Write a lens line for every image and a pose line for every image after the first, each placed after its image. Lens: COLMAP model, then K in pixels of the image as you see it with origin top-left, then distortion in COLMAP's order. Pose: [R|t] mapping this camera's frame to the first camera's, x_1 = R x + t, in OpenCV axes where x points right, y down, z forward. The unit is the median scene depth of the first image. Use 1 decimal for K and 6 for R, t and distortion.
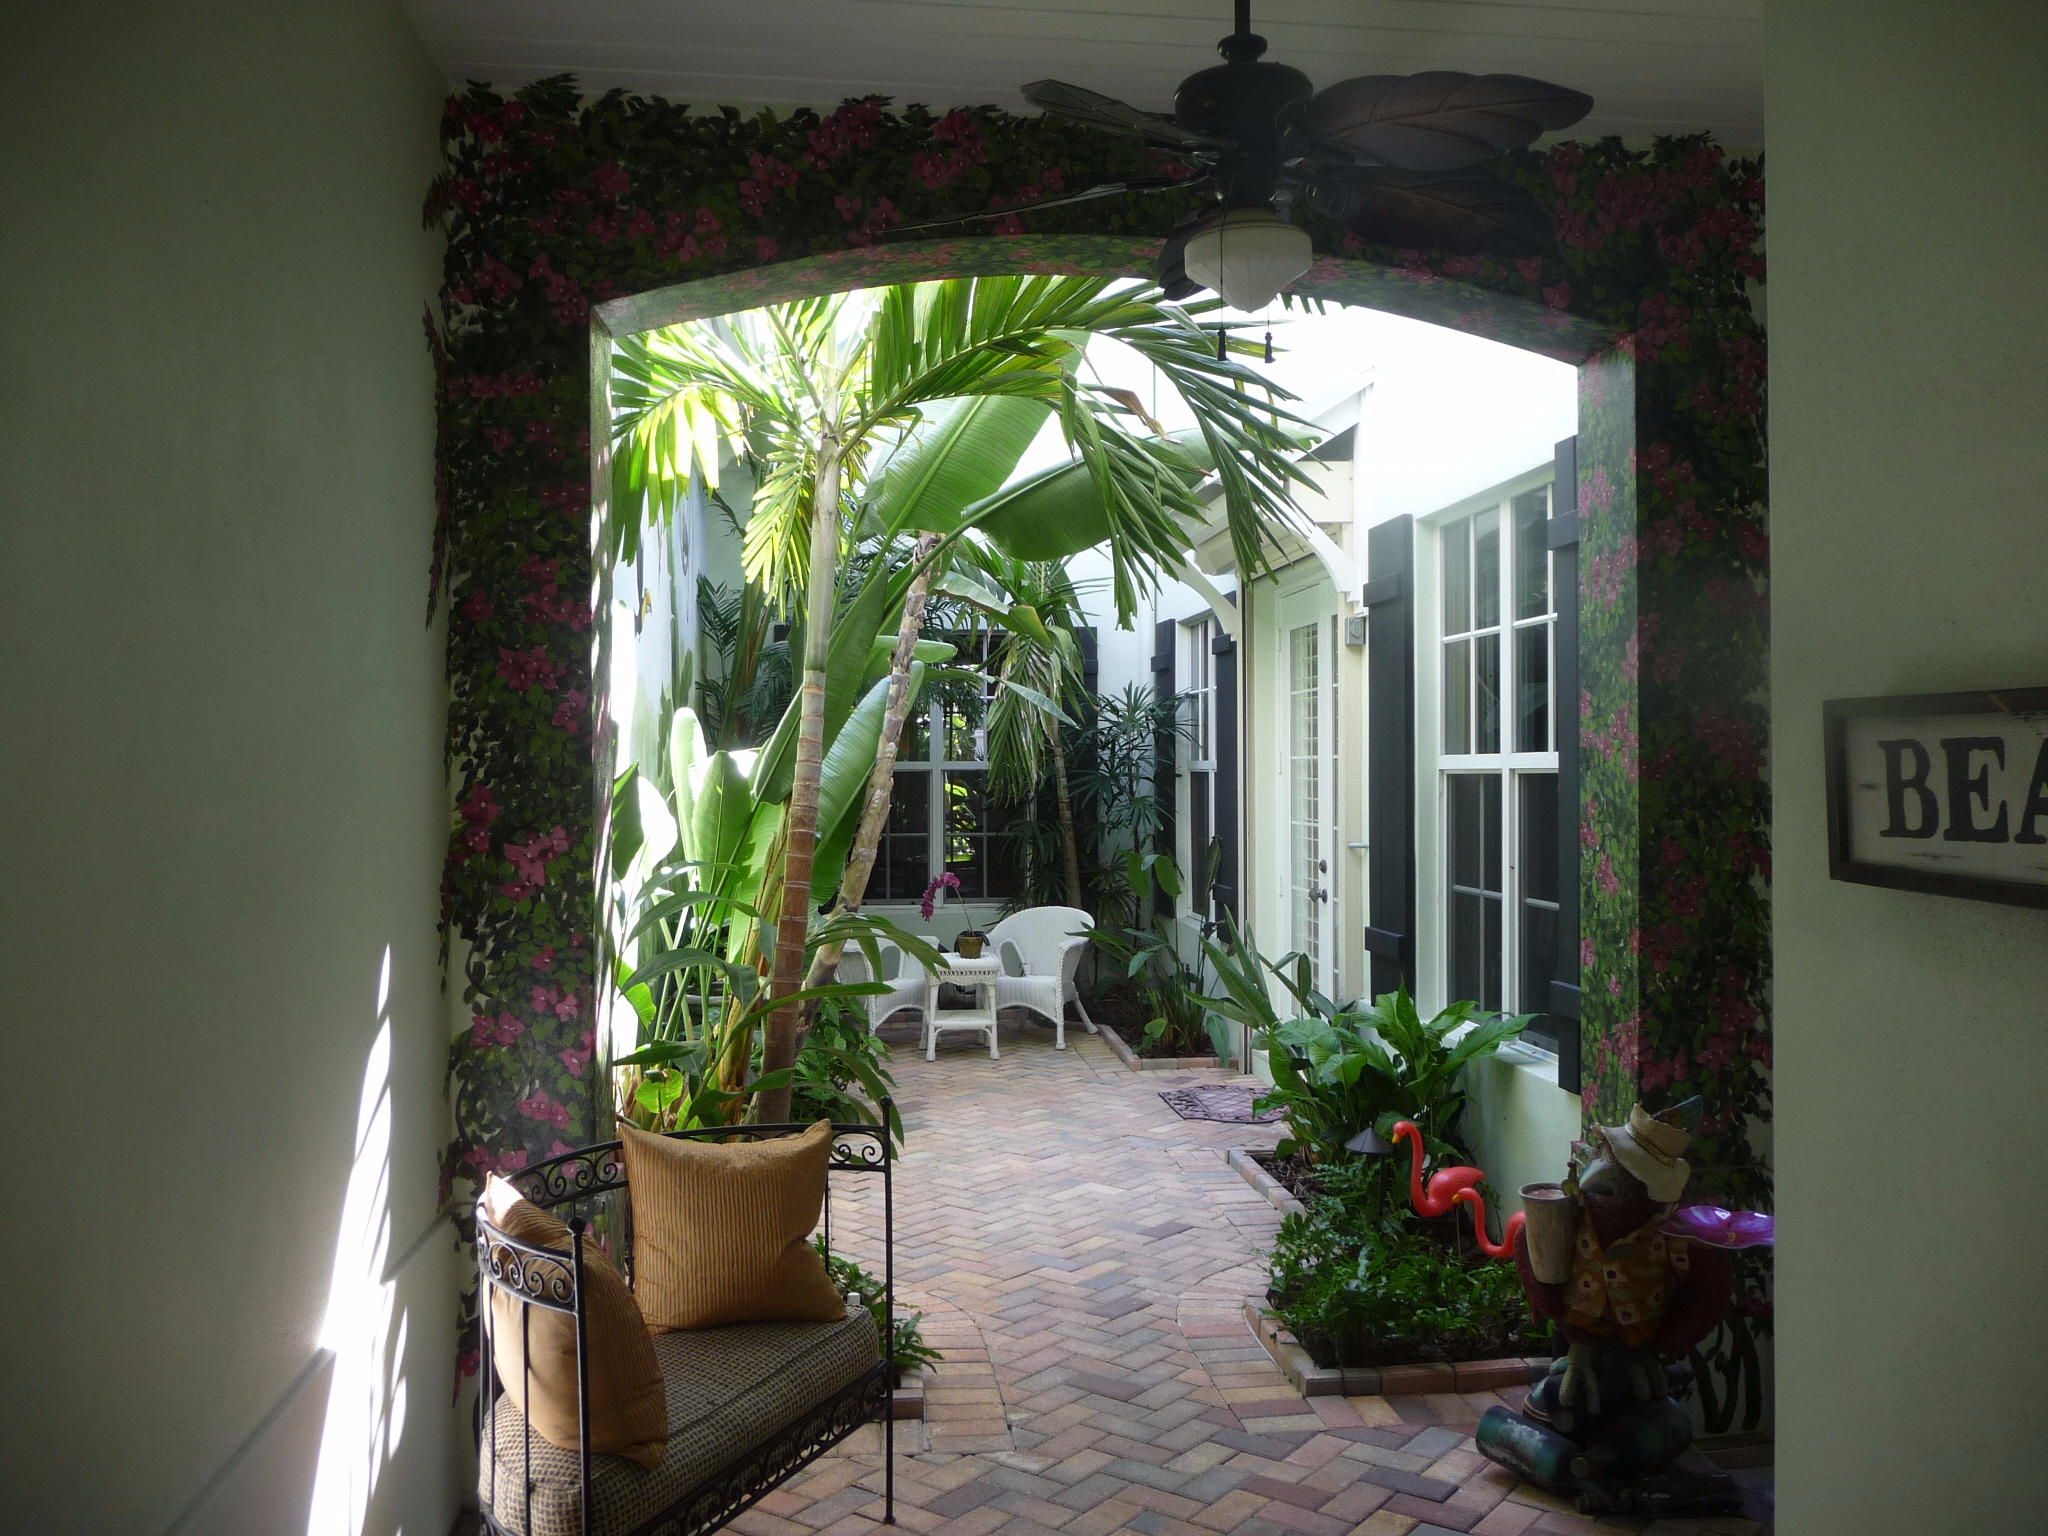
lens RADIAL K [[1670.5, 0, 1024.0], [0, 1670.5, 768.0], [0, 0, 1]] dist [-0.057670, 0.046667]
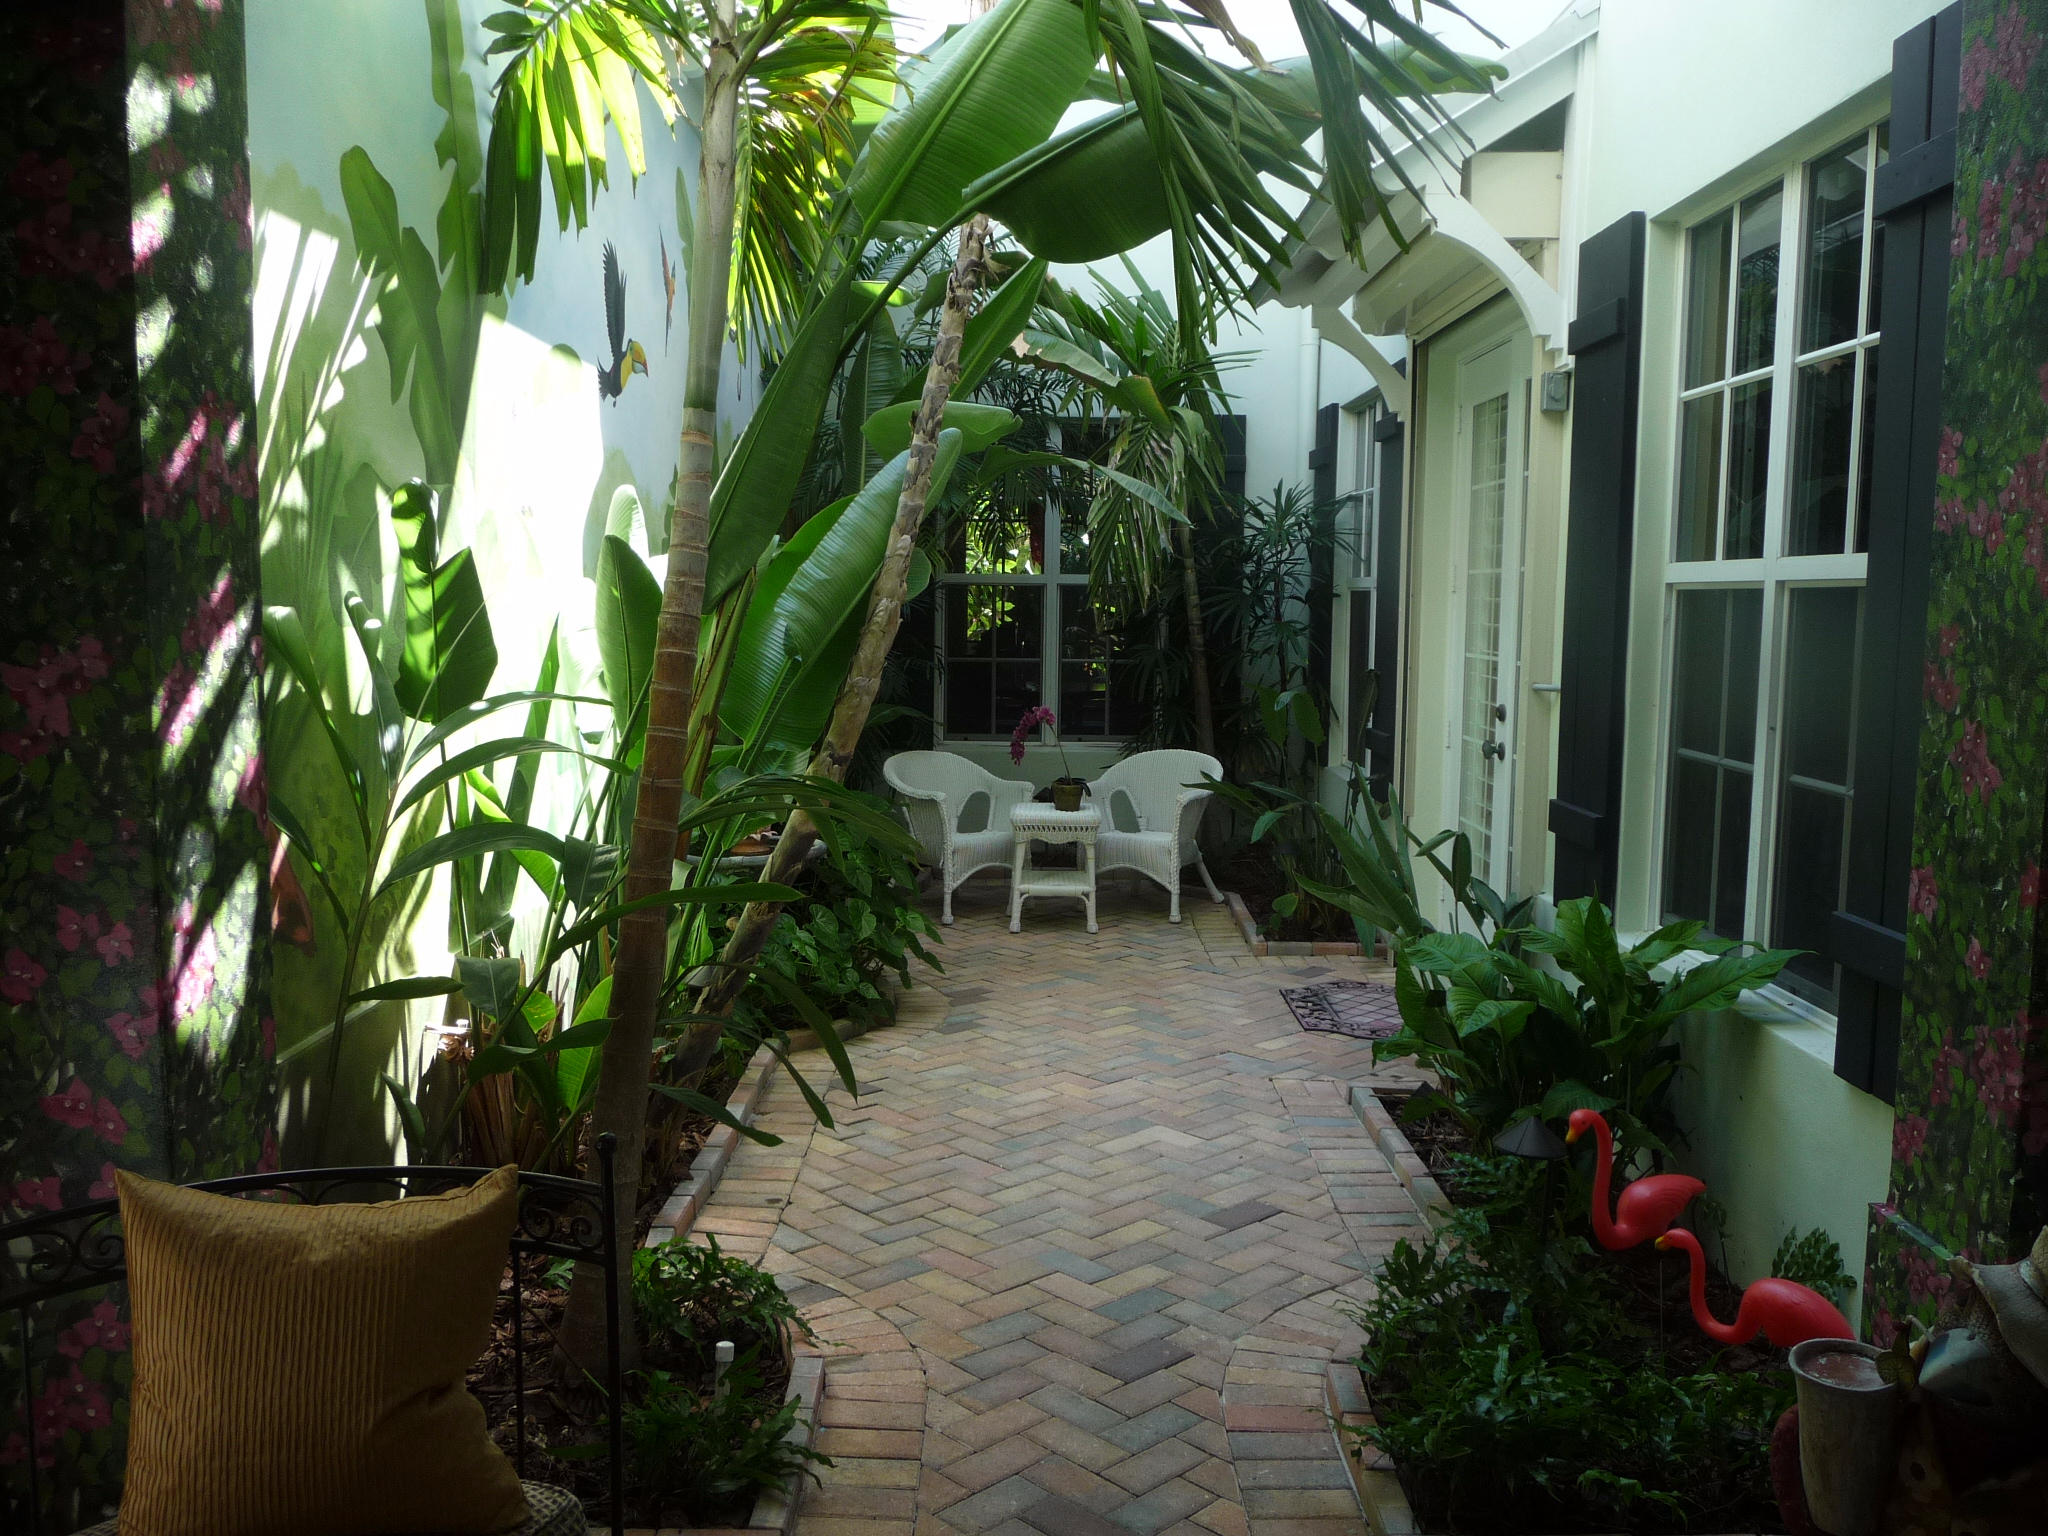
lens RADIAL K [[1670.5, 0, 1024.0], [0, 1670.5, 768.0], [0, 0, 1]] dist [-0.057670, 0.046667]
pose [[0.992813, 0.027907, -0.116378, 0.069950], [-0.015629, 0.994339, 0.105103, 0.009971], [0.118652, -0.102529, 0.987628, 0.295060]]
